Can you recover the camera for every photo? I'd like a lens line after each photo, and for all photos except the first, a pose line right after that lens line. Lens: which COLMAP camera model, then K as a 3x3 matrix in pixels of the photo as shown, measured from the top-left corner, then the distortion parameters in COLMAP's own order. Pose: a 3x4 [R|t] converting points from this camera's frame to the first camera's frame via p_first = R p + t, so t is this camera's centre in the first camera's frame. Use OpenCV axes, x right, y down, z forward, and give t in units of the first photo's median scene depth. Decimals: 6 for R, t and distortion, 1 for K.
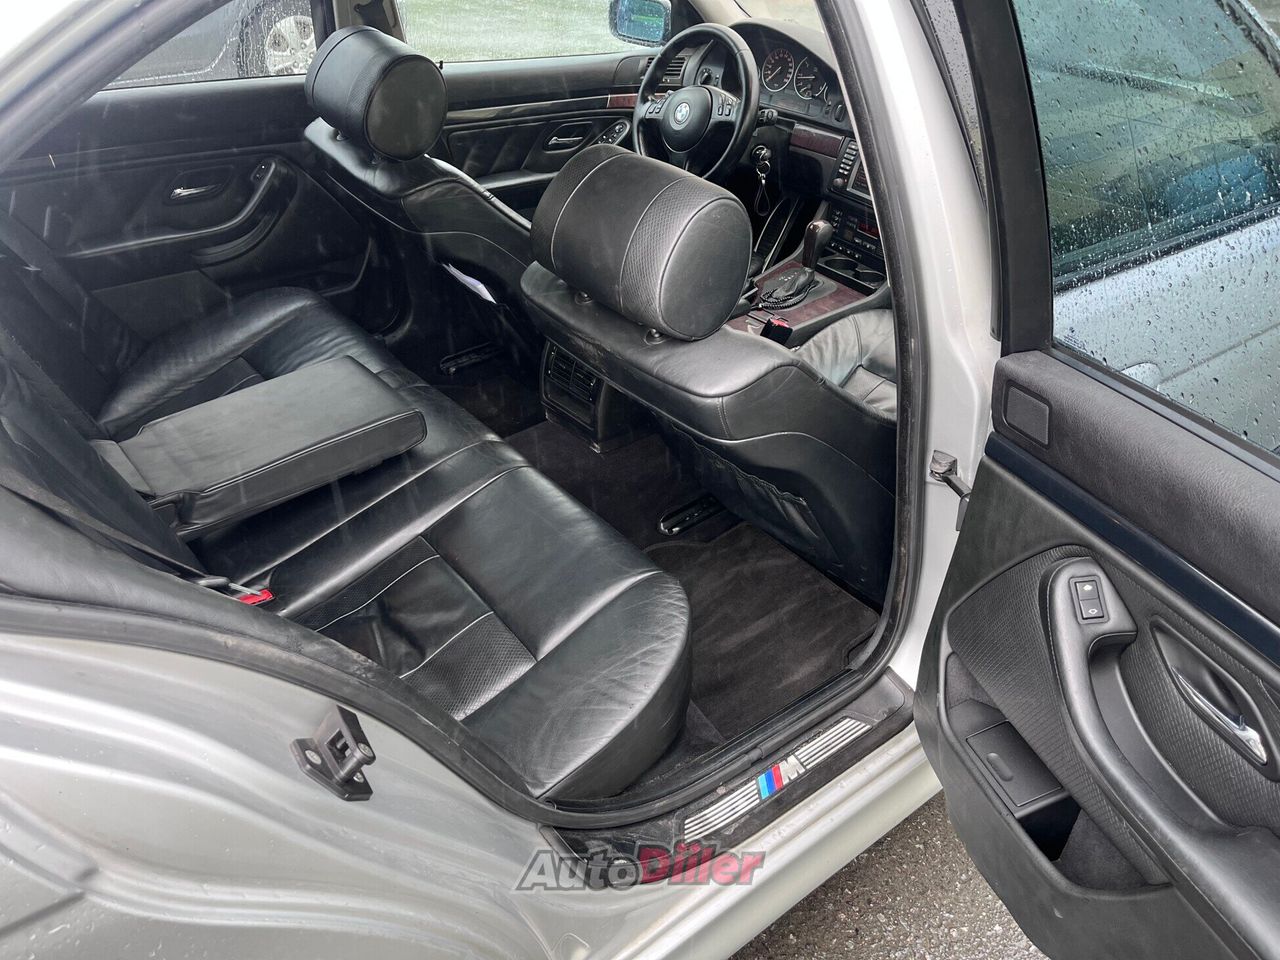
lens RADIAL K [[979.8, 0, 638.6], [0, 979.8, 470.0], [0, 0, 1]] dist [0.051782, -0.082379]
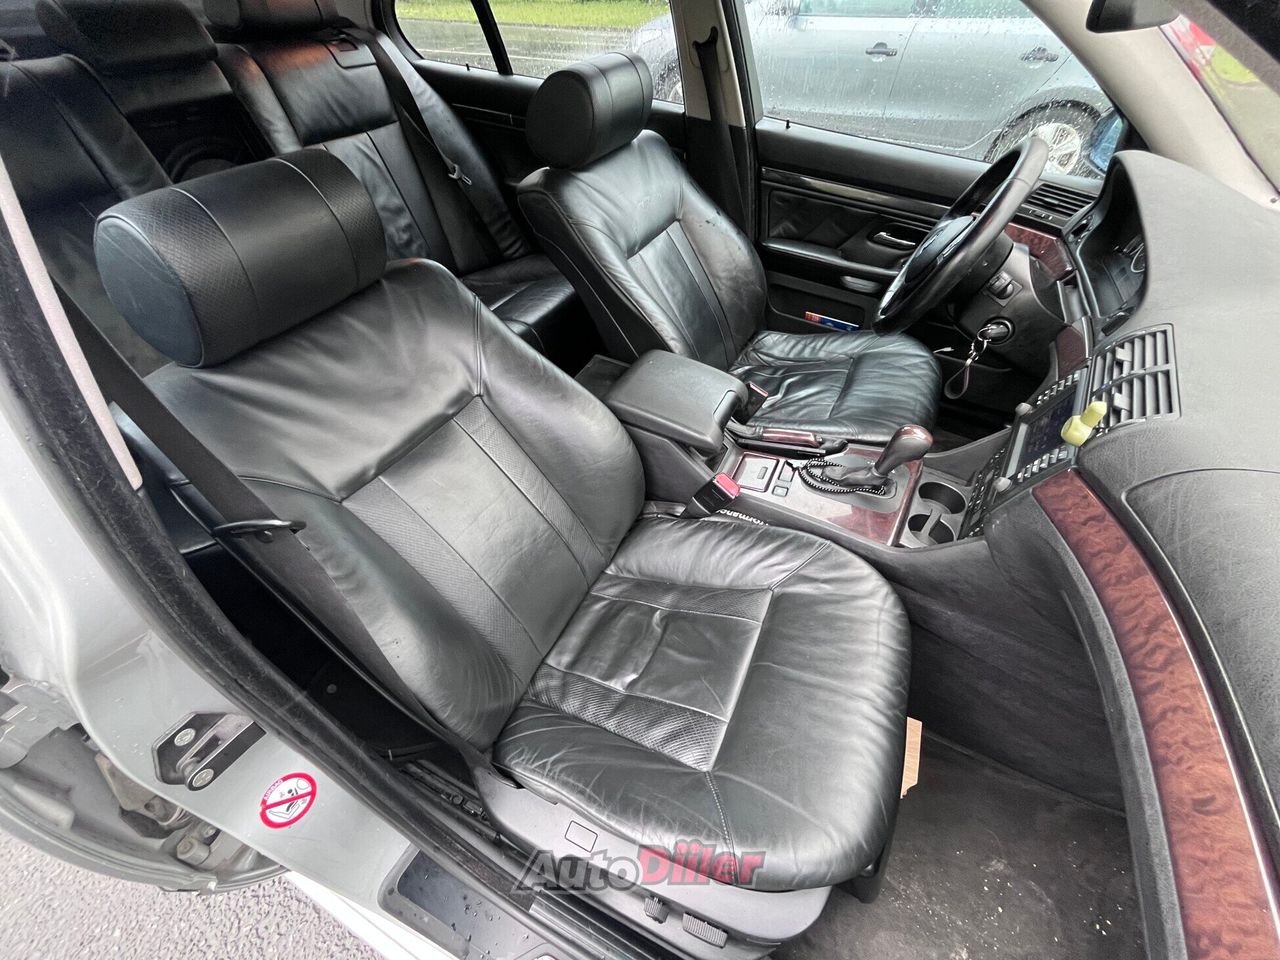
lens RADIAL K [[520.9, 0, 634.0], [0, 520.9, 481.0], [0, 0, 1]] dist [-0.000718, -0.000481]
pose [[0.434331, 0.641516, -0.632308, 0.529575], [-0.513413, 0.753097, 0.411402, -0.398929], [0.740110, 0.145951, 0.656457, 0.844942]]
